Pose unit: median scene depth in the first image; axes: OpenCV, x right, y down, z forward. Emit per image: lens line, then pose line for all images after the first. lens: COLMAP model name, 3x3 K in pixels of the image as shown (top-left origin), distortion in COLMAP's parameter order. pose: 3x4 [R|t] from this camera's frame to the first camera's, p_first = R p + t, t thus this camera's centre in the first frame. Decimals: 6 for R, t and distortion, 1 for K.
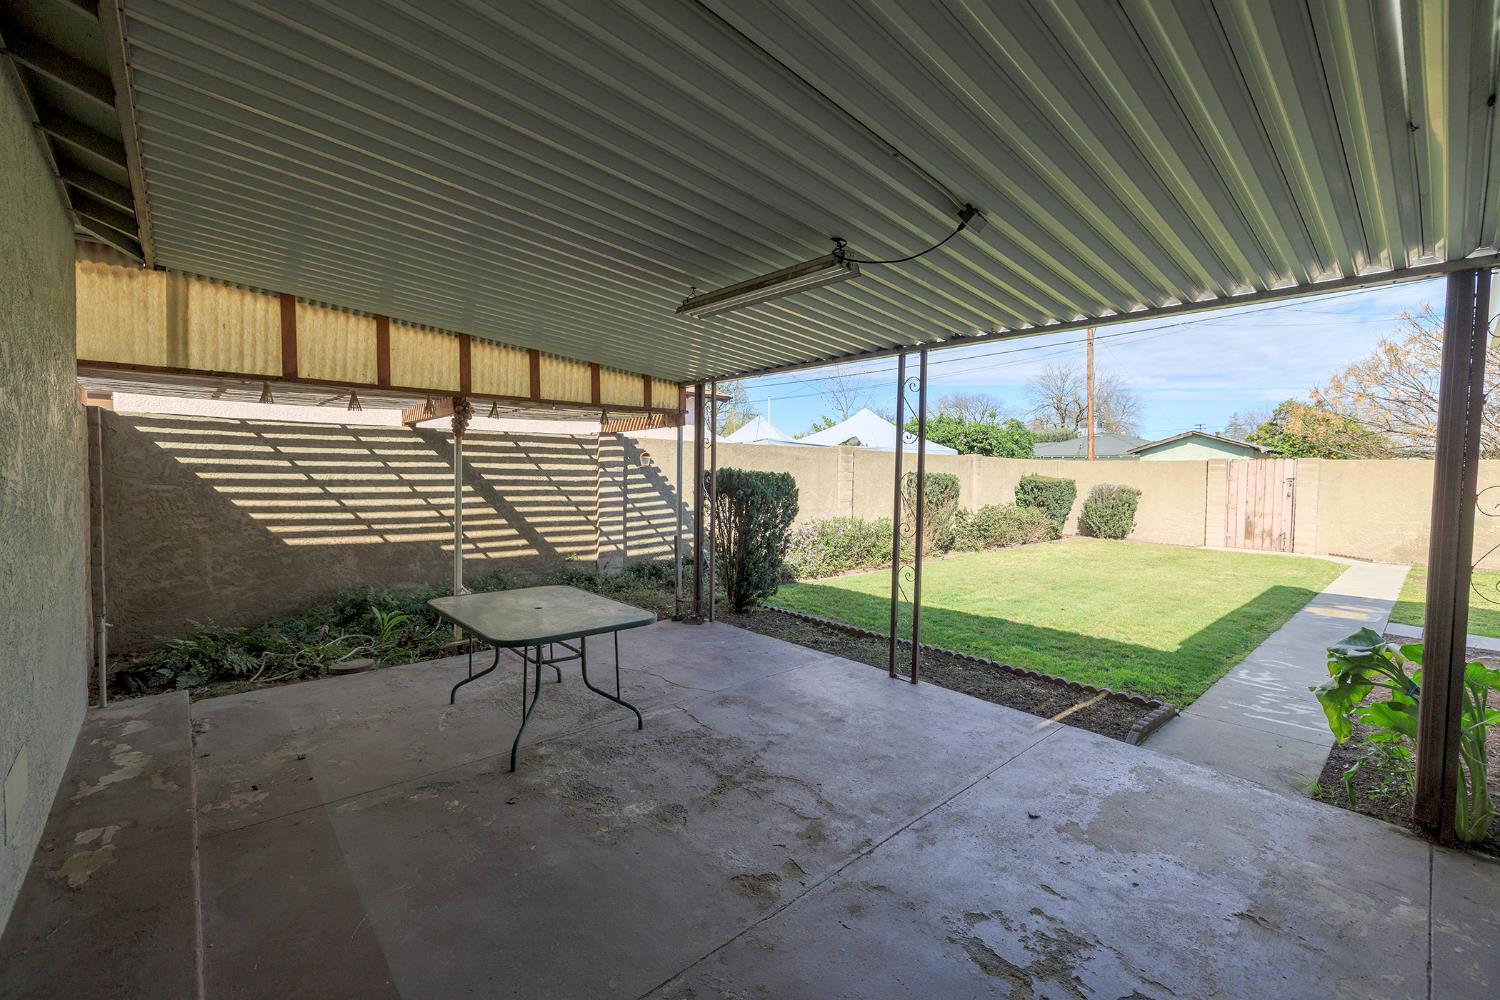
lens RADIAL K [[628.0, 0, 740.5], [0, 628.0, 494.1], [0, 0, 1]] dist [0.001384, -0.001656]
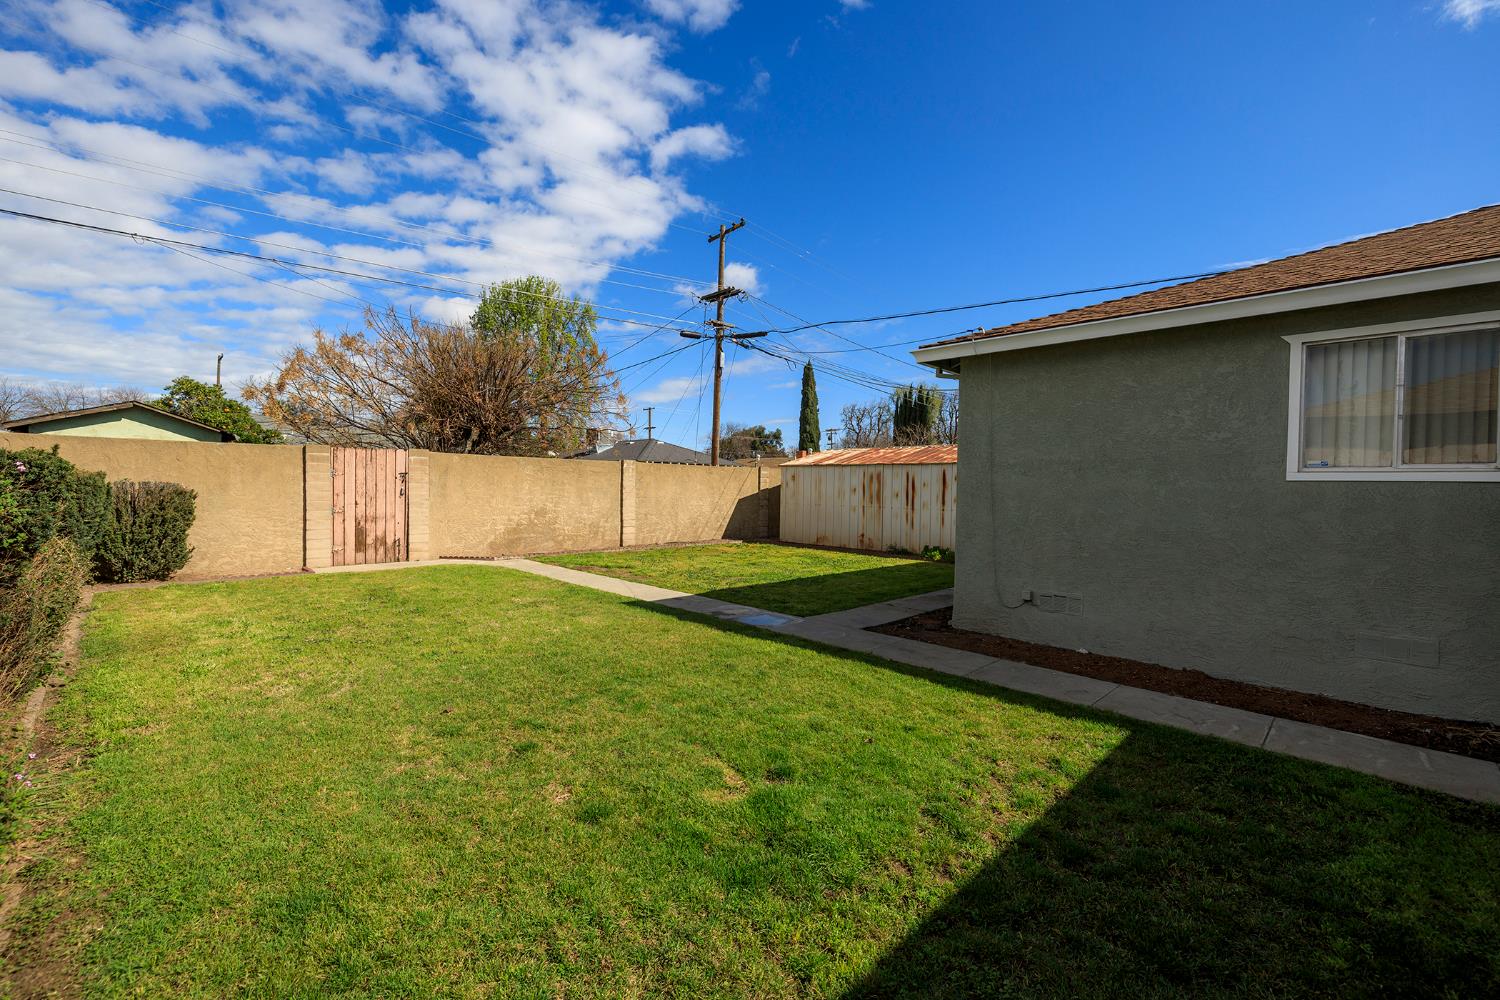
lens RADIAL K [[628.0, 0, 739.3], [0, 628.0, 494.3], [0, 0, 1]] dist [0.001384, -0.001656]
pose [[-0.049236, -0.026555, 0.998434, 0.024855], [0.018364, 0.999453, 0.027487, -0.012364], [-0.998618, 0.019688, -0.048722, 0.651953]]
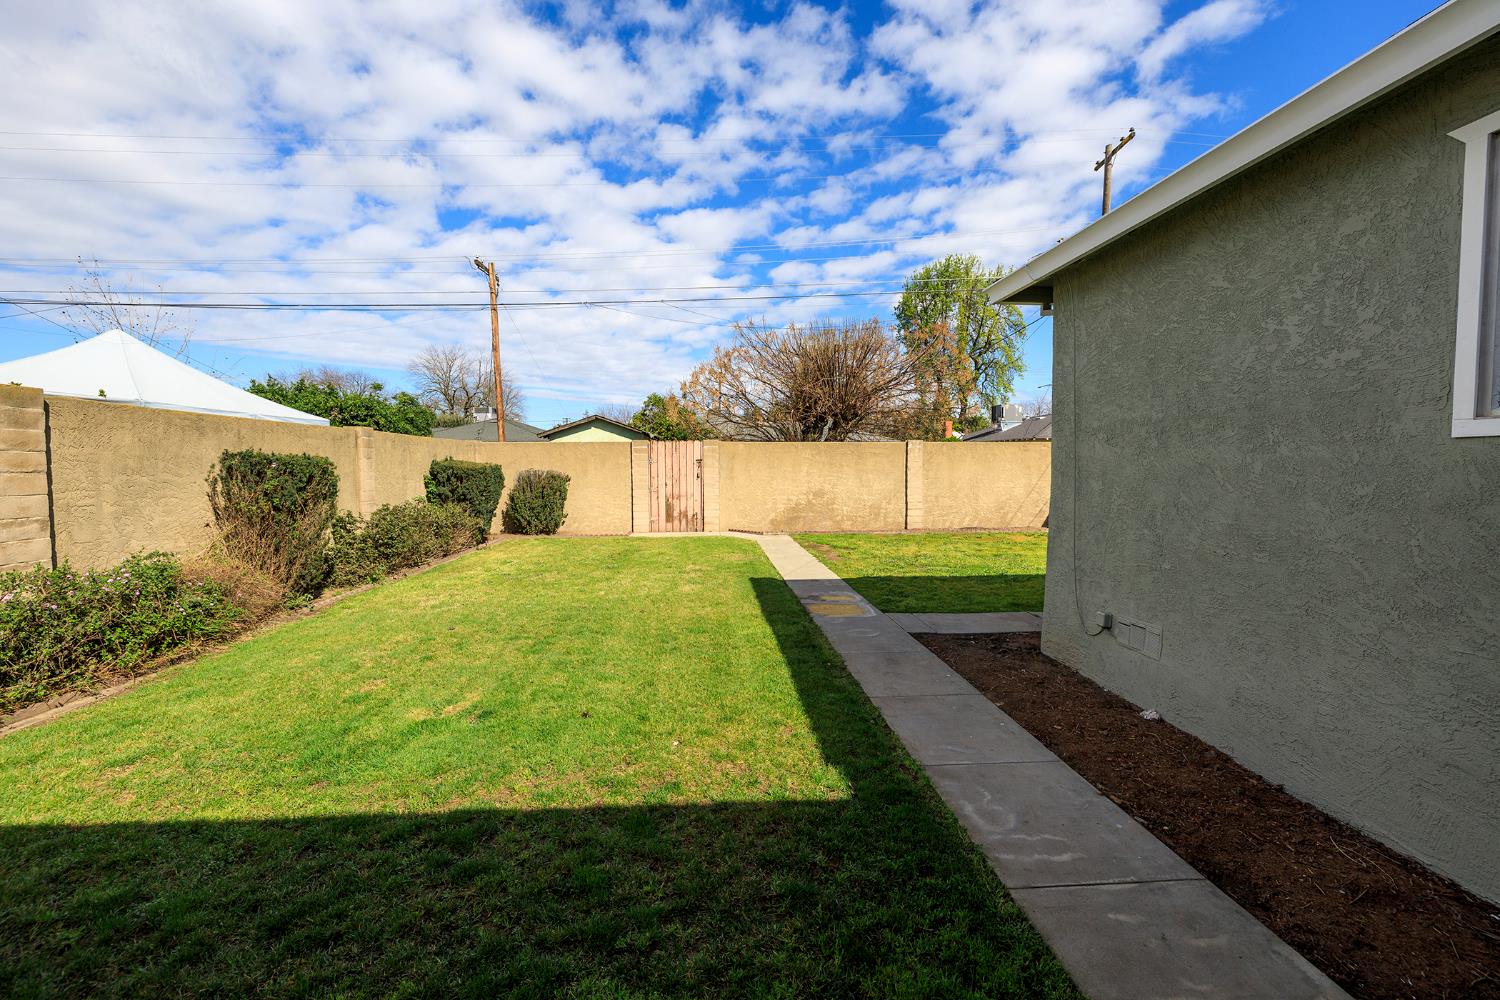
lens RADIAL K [[628.0, 0, 737.9], [0, 628.0, 499.2], [0, 0, 1]] dist [0.001384, -0.001656]
pose [[0.617454, -0.057866, 0.784476, 0.120764], [0.039131, 0.998315, 0.042840, -0.002281], [-0.785633, 0.004245, 0.618678, 0.348820]]
